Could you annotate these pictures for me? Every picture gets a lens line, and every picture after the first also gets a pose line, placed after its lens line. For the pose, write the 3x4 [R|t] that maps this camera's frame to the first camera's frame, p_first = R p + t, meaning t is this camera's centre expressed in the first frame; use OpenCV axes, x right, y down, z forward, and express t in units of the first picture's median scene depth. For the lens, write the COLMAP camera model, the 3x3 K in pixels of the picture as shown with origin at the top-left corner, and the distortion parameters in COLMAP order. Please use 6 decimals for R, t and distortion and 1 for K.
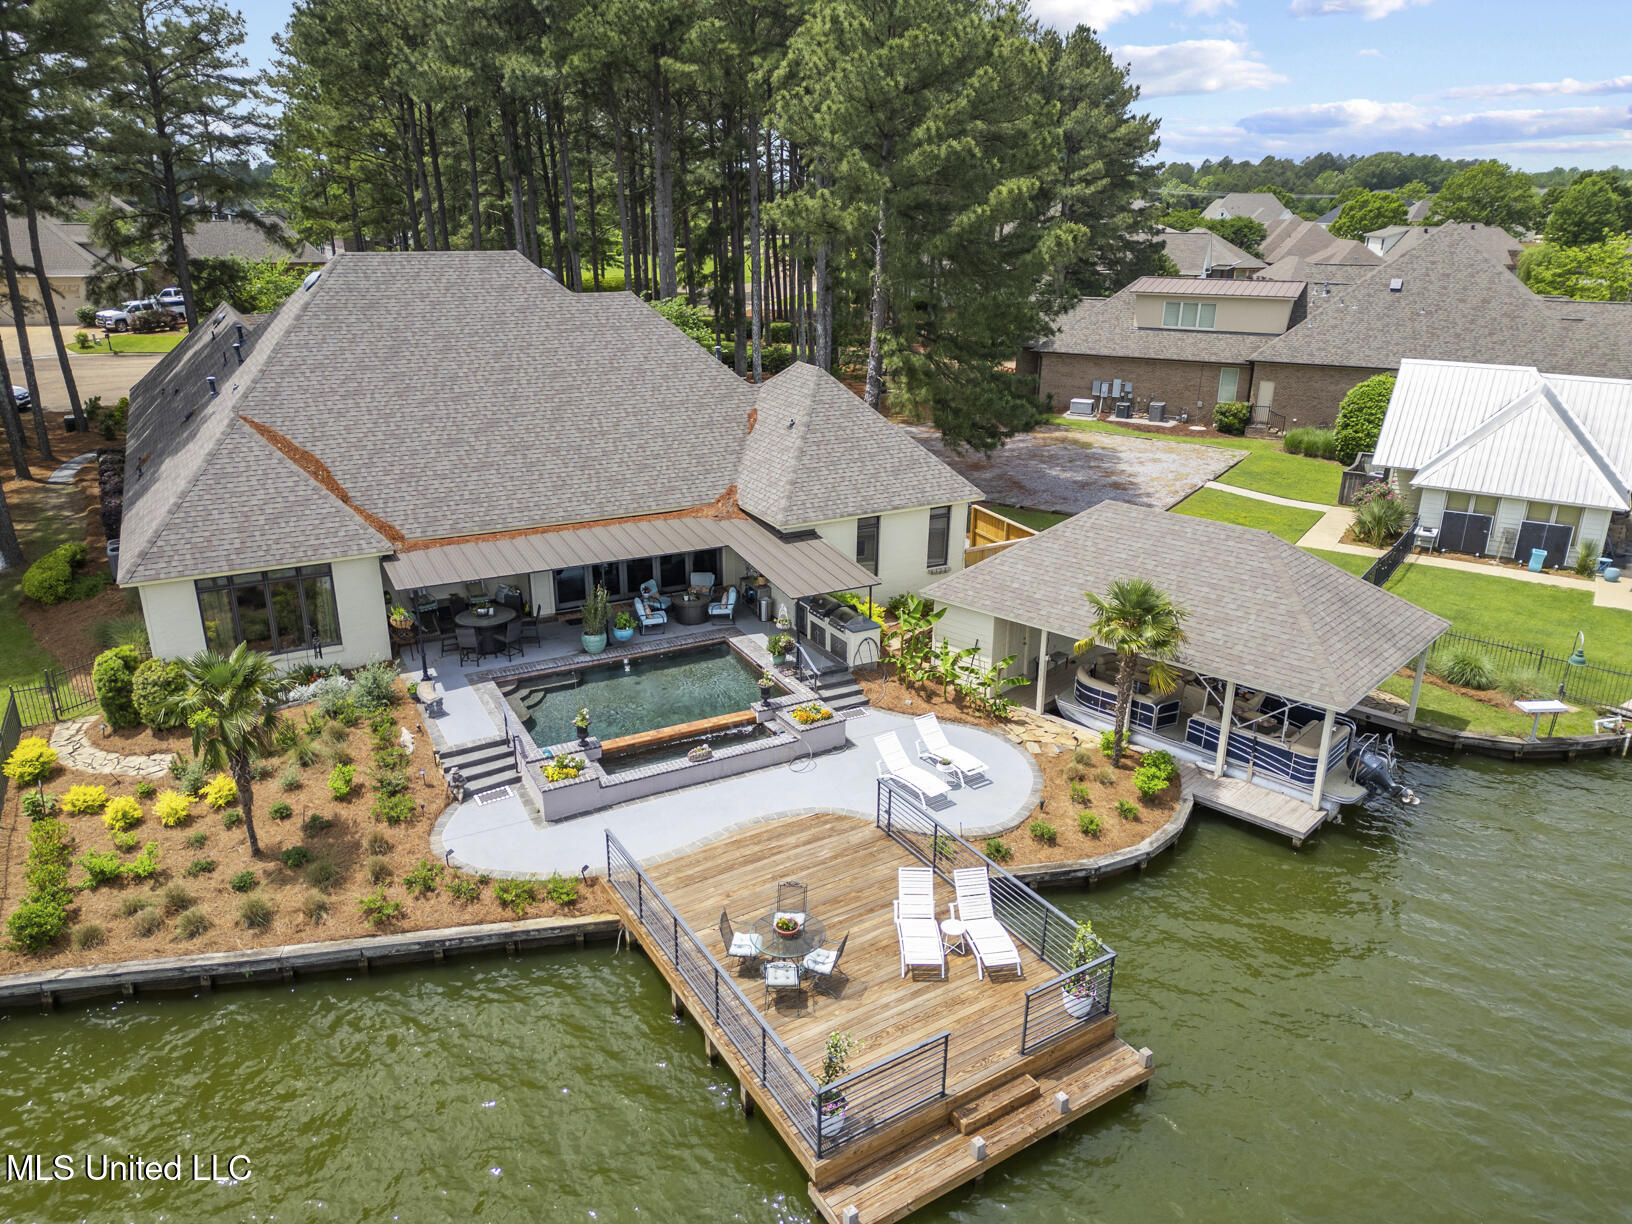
lens RADIAL K [[1113.3, 0, 808.1], [0, 1113.3, 619.4], [0, 0, 1]] dist [0.064572, -0.075581]
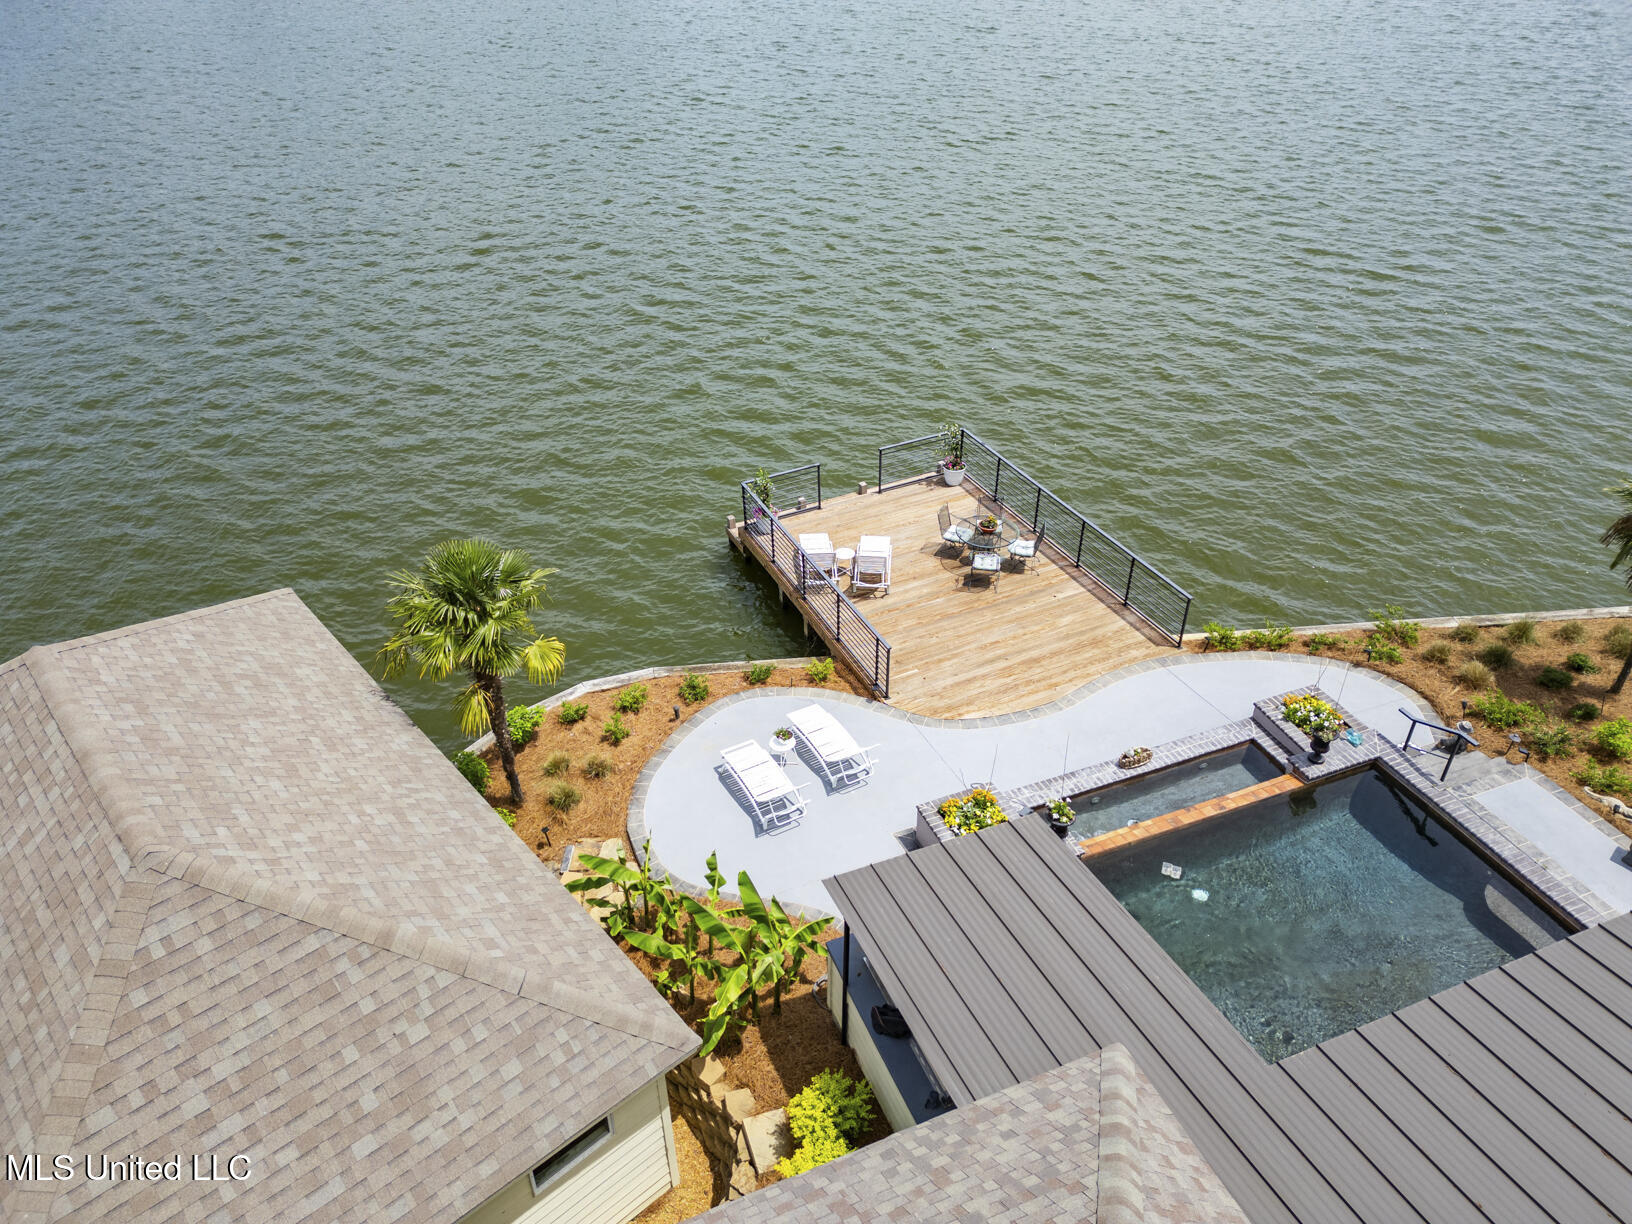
lens RADIAL K [[1113.3, 0, 808.1], [0, 1113.3, 619.4], [0, 0, 1]] dist [0.064572, -0.075581]
pose [[-0.995889, -0.041047, 0.080743, 0.036588], [0.041958, 0.580948, 0.812858, -0.364995], [-0.080273, 0.812905, -0.576838, 0.965134]]
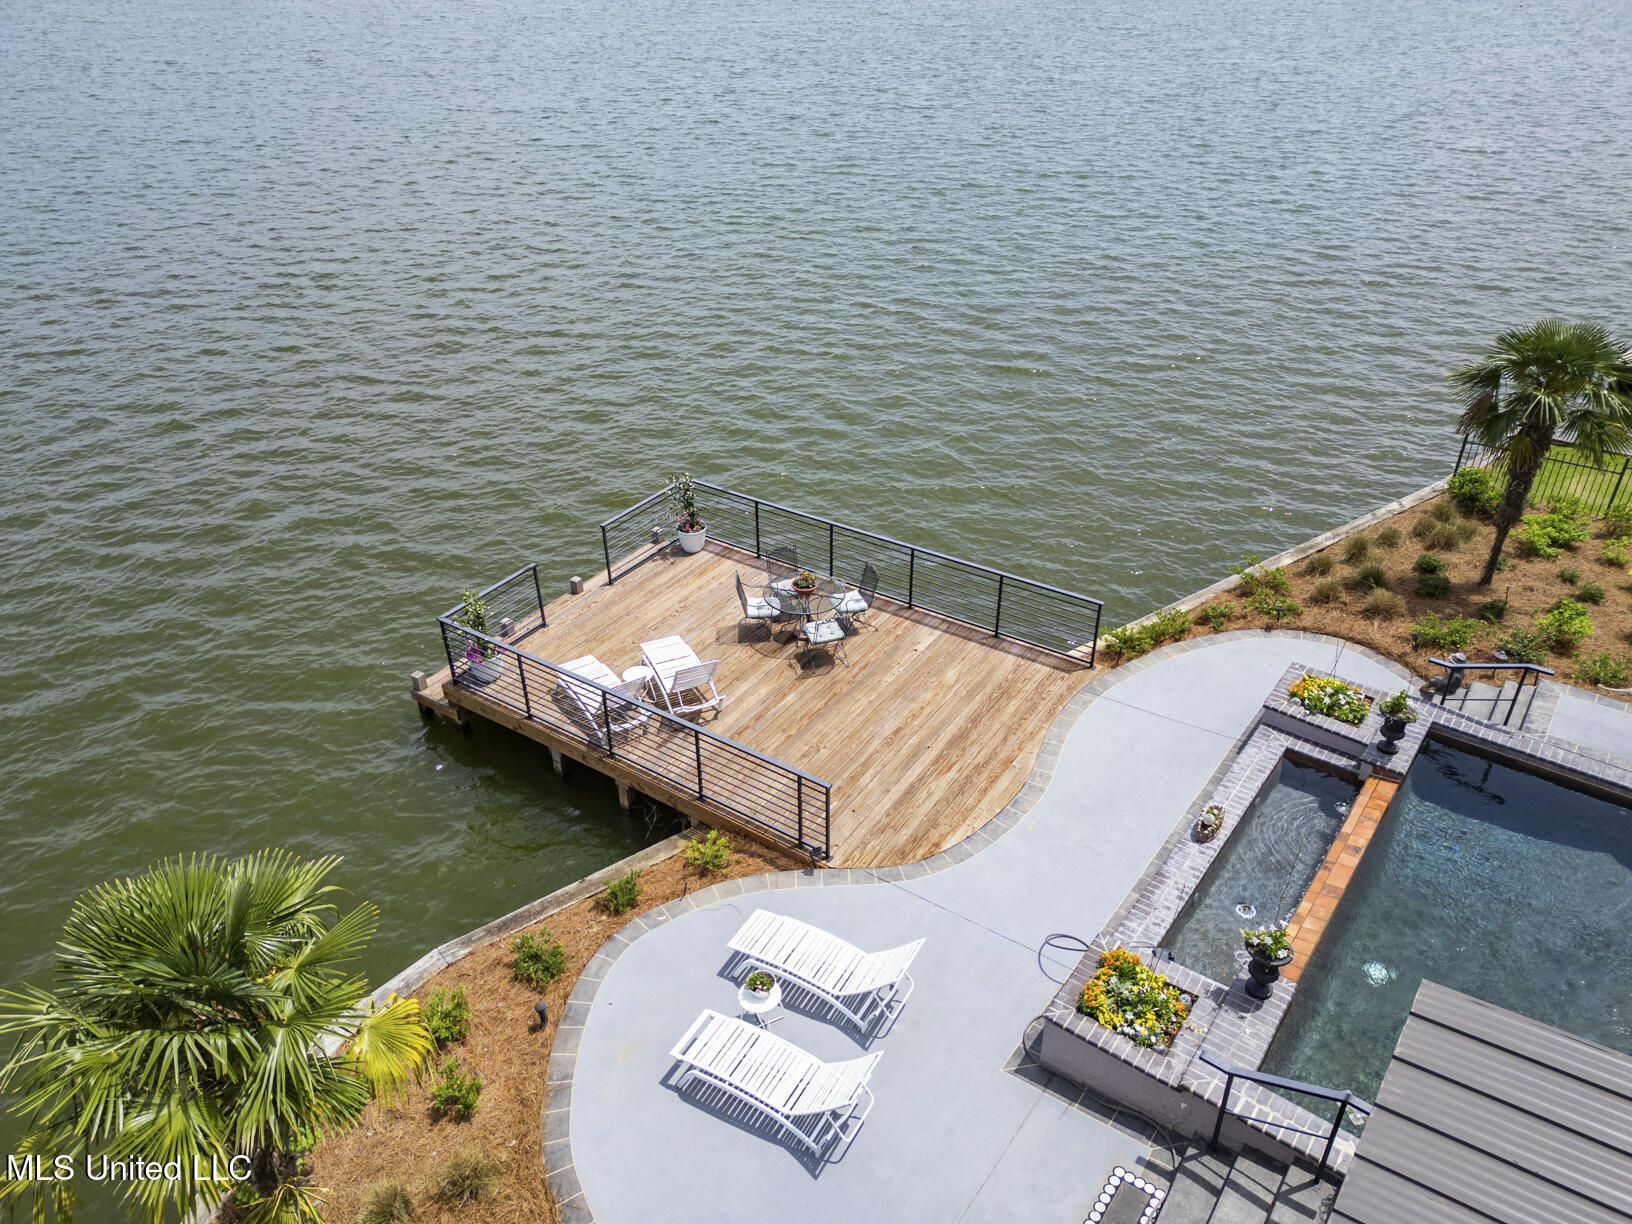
lens RADIAL K [[1113.3, 0, 808.1], [0, 1113.3, 619.4], [0, 0, 1]] dist [0.064572, -0.075581]
pose [[-0.903215, 0.232020, -0.361068, 0.166830], [-0.134706, 0.645517, 0.751772, -0.219010], [0.407502, 0.727650, -0.551786, 0.815939]]
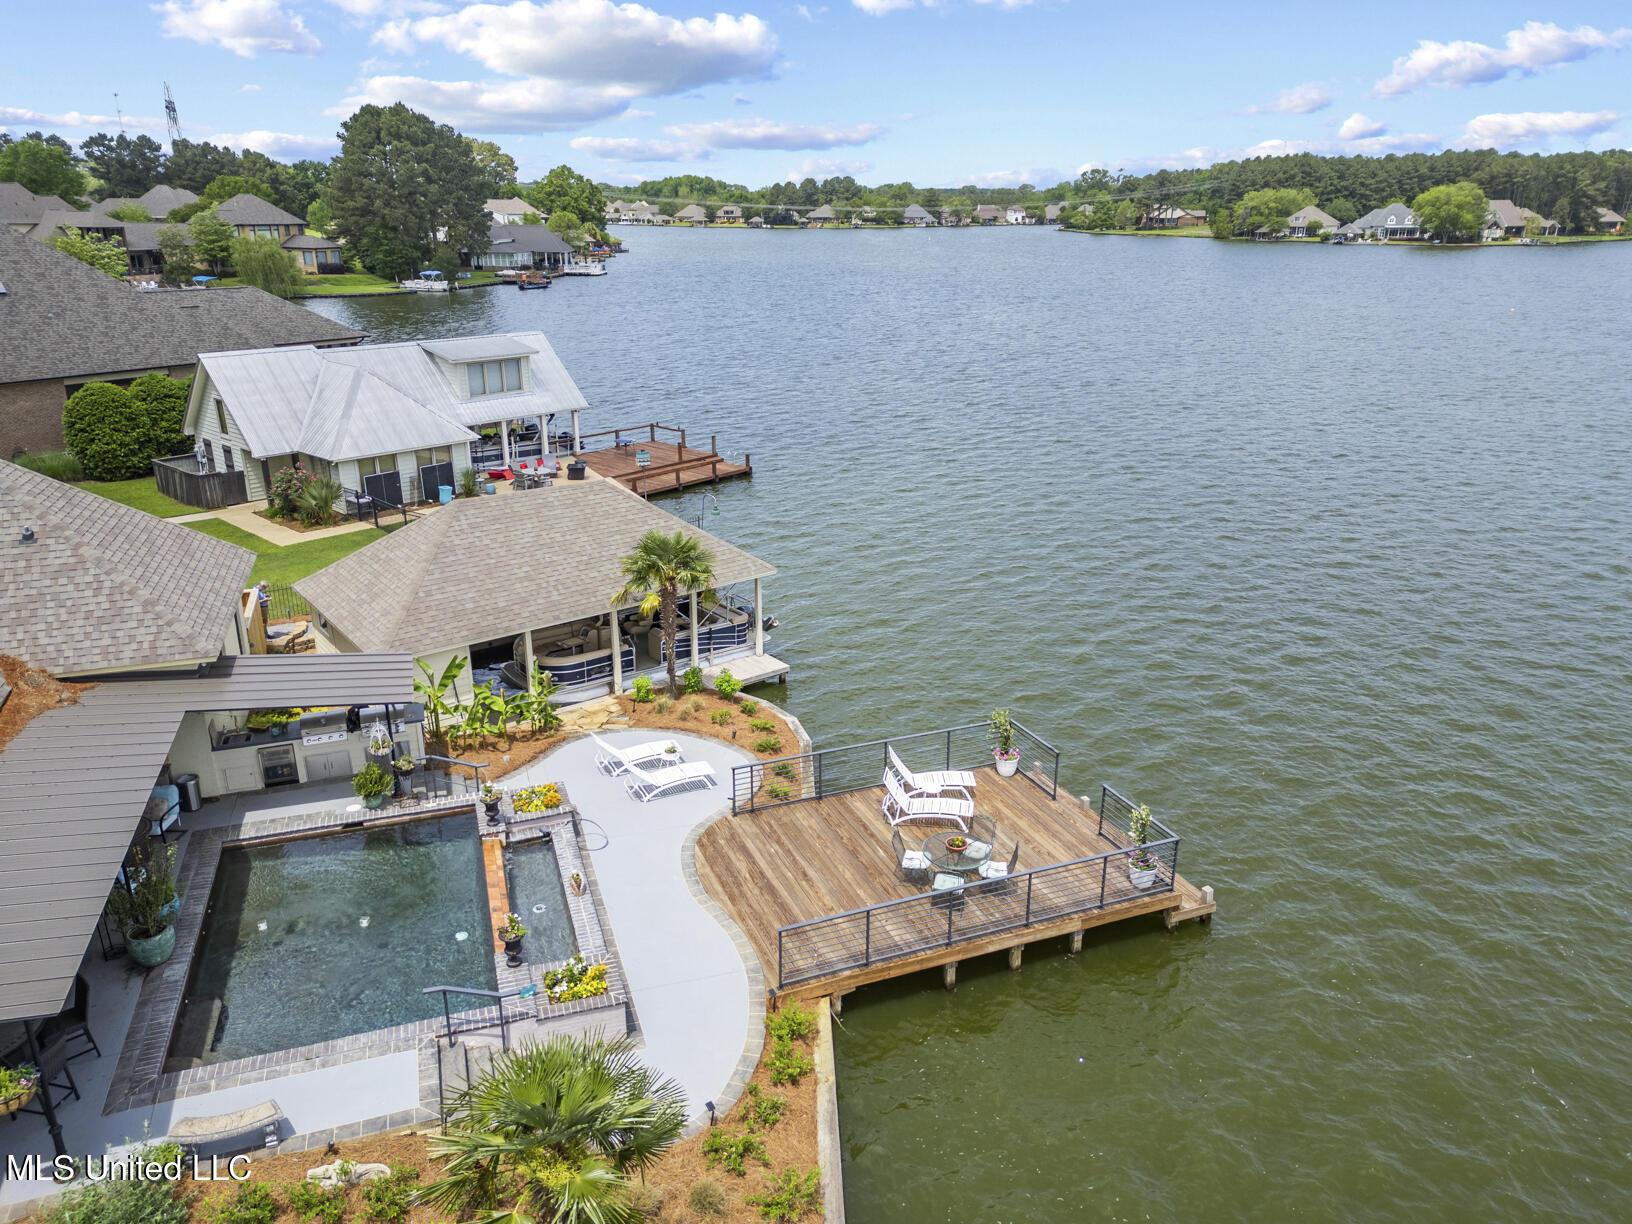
lens RADIAL K [[1113.3, 0, 808.1], [0, 1113.3, 619.4], [0, 0, 1]] dist [0.064572, -0.075581]
pose [[0.148764, -0.338030, 0.929304, -0.542373], [0.328609, 0.903254, 0.275950, -0.157479], [-0.932676, 0.264326, 0.245452, 0.426419]]
